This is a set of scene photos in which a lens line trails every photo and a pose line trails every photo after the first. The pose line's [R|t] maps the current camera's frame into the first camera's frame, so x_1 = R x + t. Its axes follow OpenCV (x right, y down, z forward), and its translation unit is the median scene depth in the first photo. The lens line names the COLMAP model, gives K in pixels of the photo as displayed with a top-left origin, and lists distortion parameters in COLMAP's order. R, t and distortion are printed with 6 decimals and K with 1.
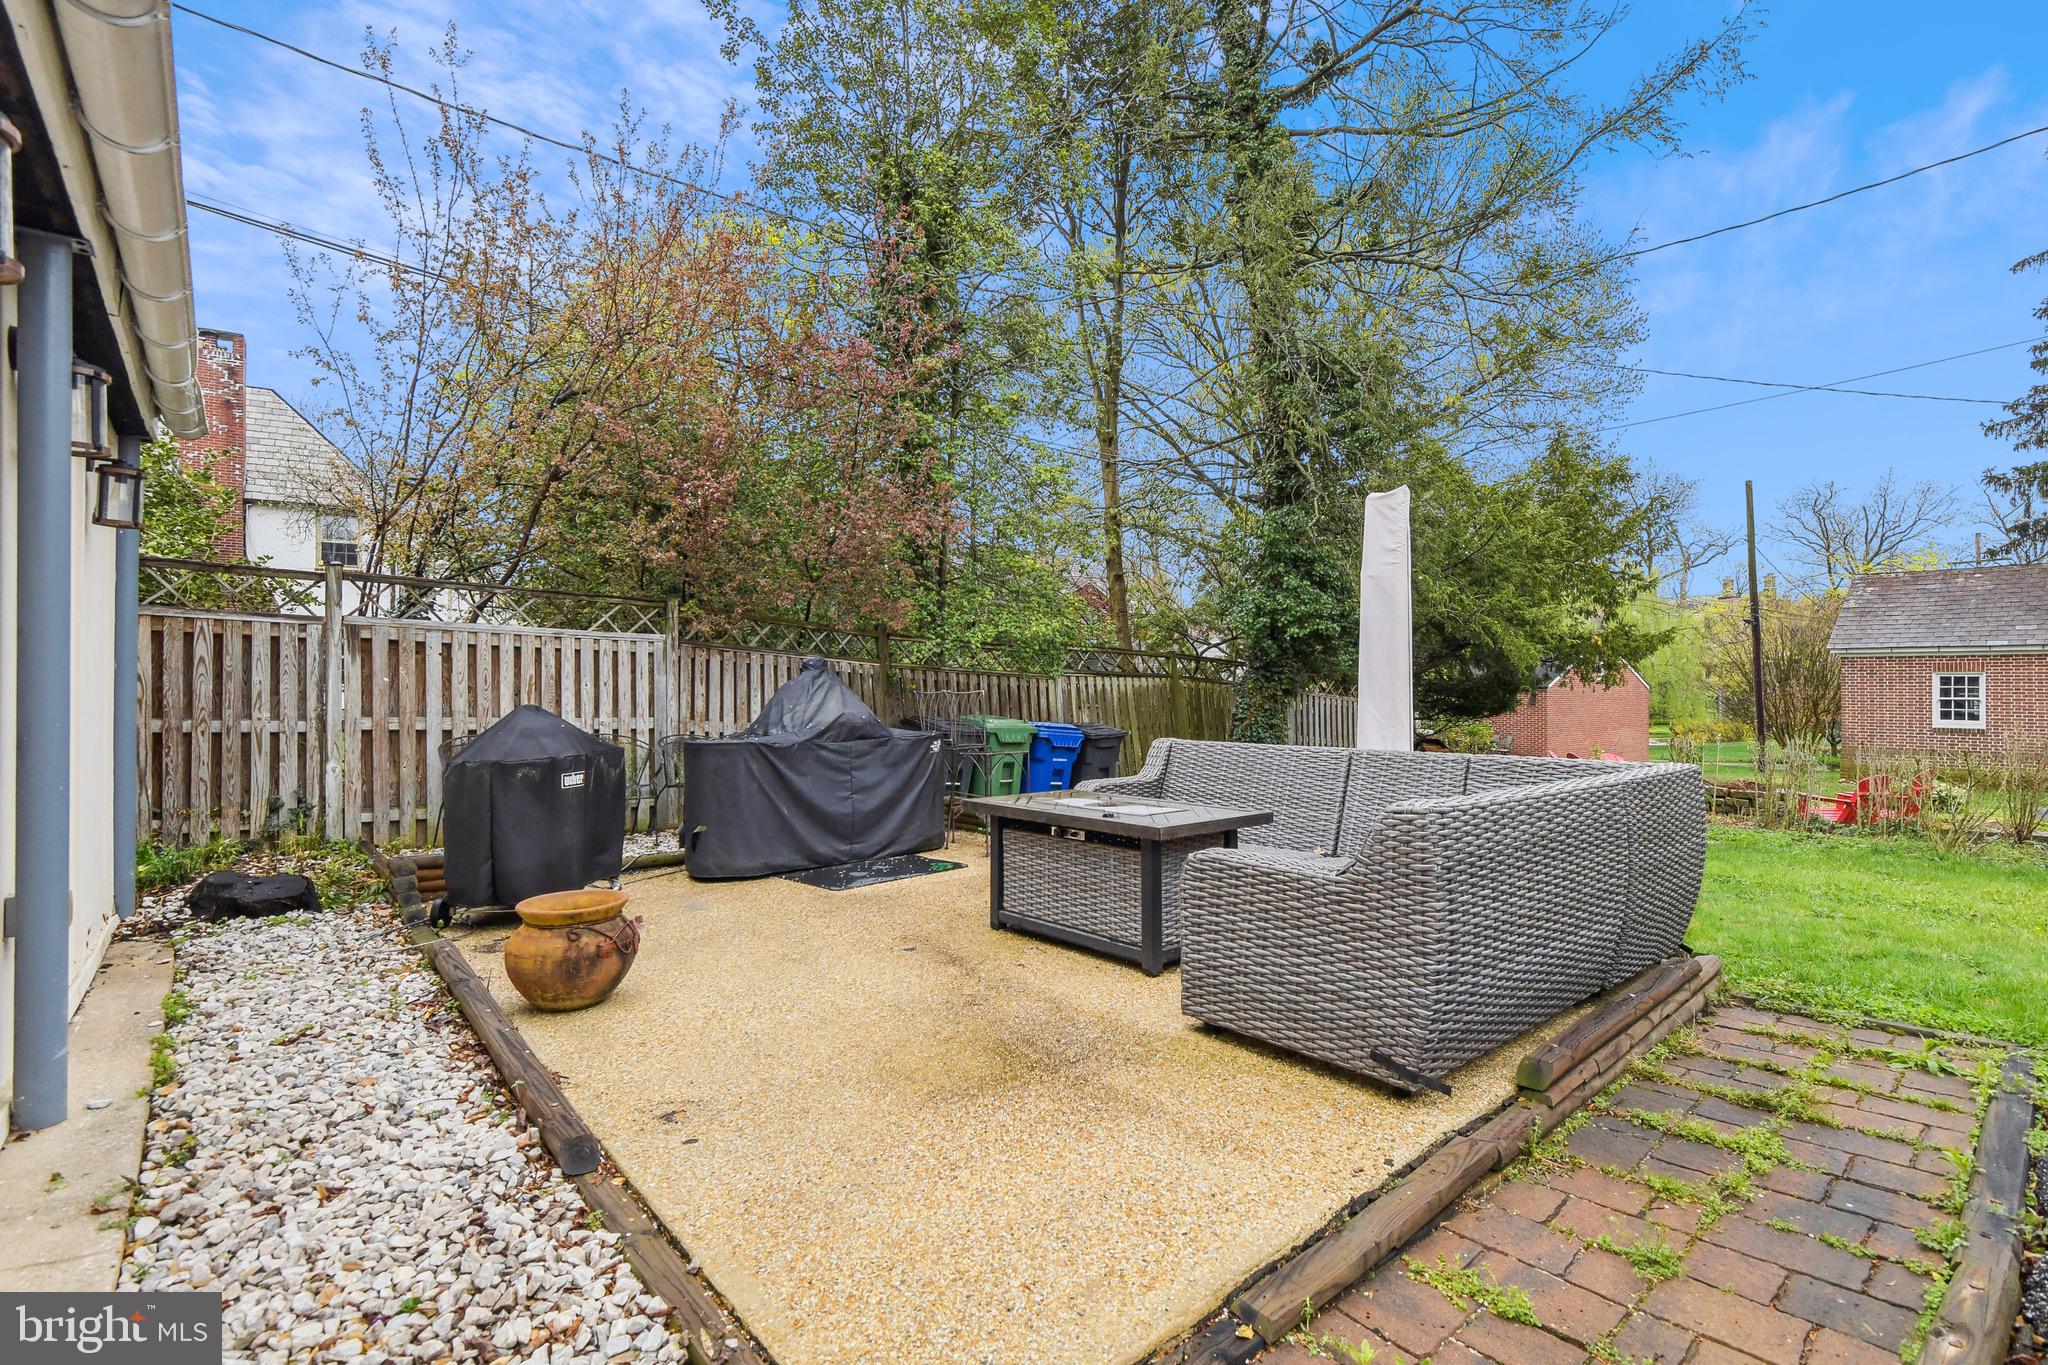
lens RADIAL K [[943.5, 0, 1026.0], [0, 943.5, 678.6], [0, 0, 1]] dist [0.018290, -0.000221]
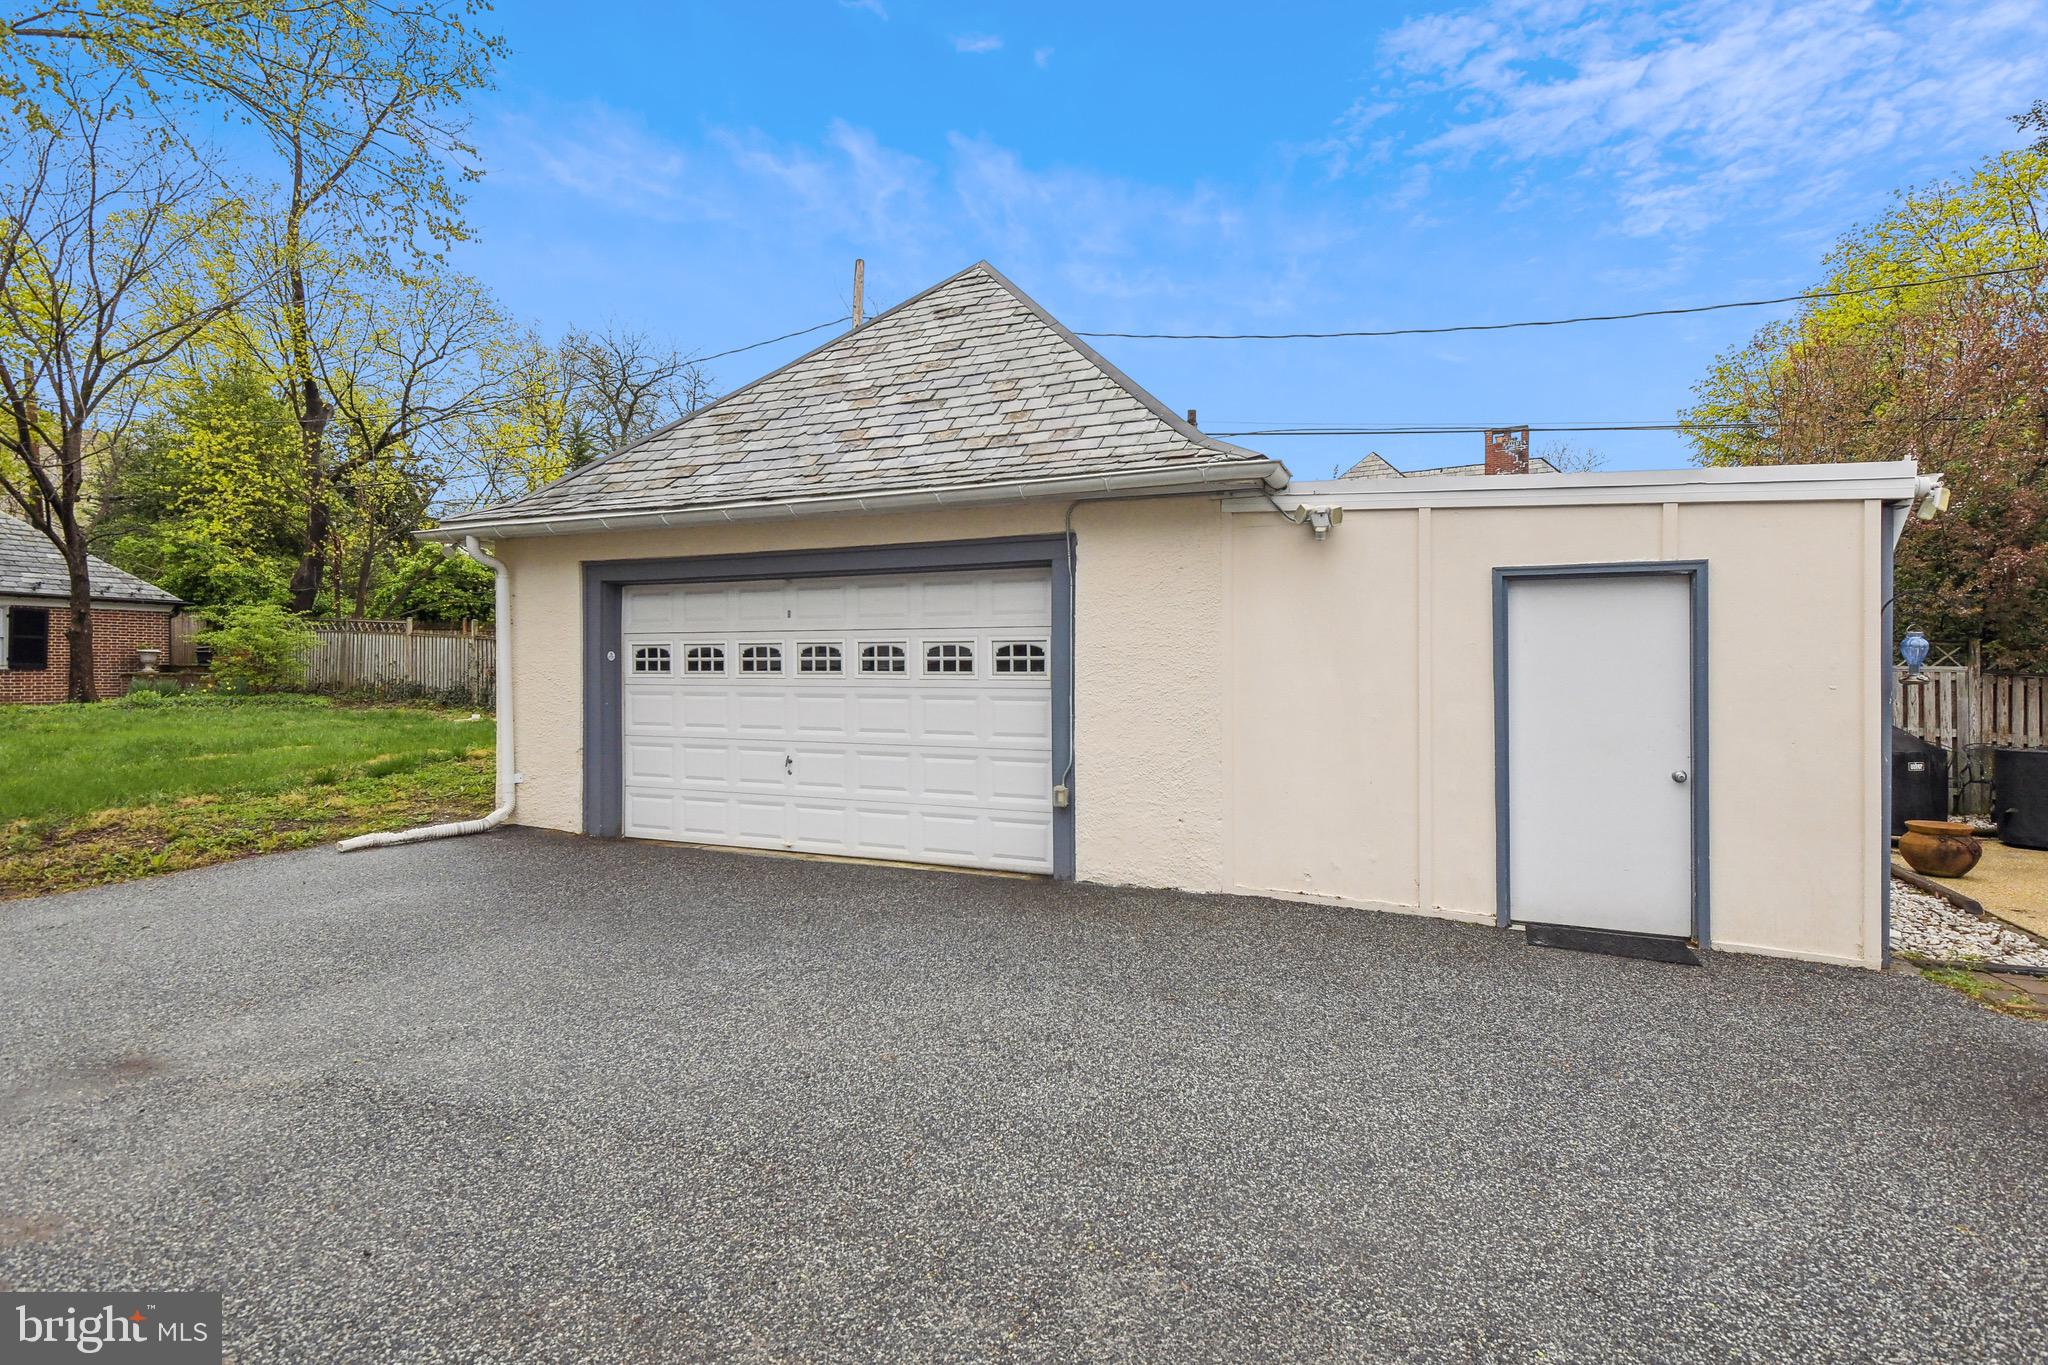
lens RADIAL K [[962.3, 0, 1017.3], [0, 962.3, 655.4], [0, 0, 1]] dist [-0.003890, -0.000919]
pose [[0.446343, -0.016254, -0.894714, 0.222947], [0.004311, 0.999862, -0.016013, -0.046768], [0.894851, 0.003290, 0.446352, -0.783562]]
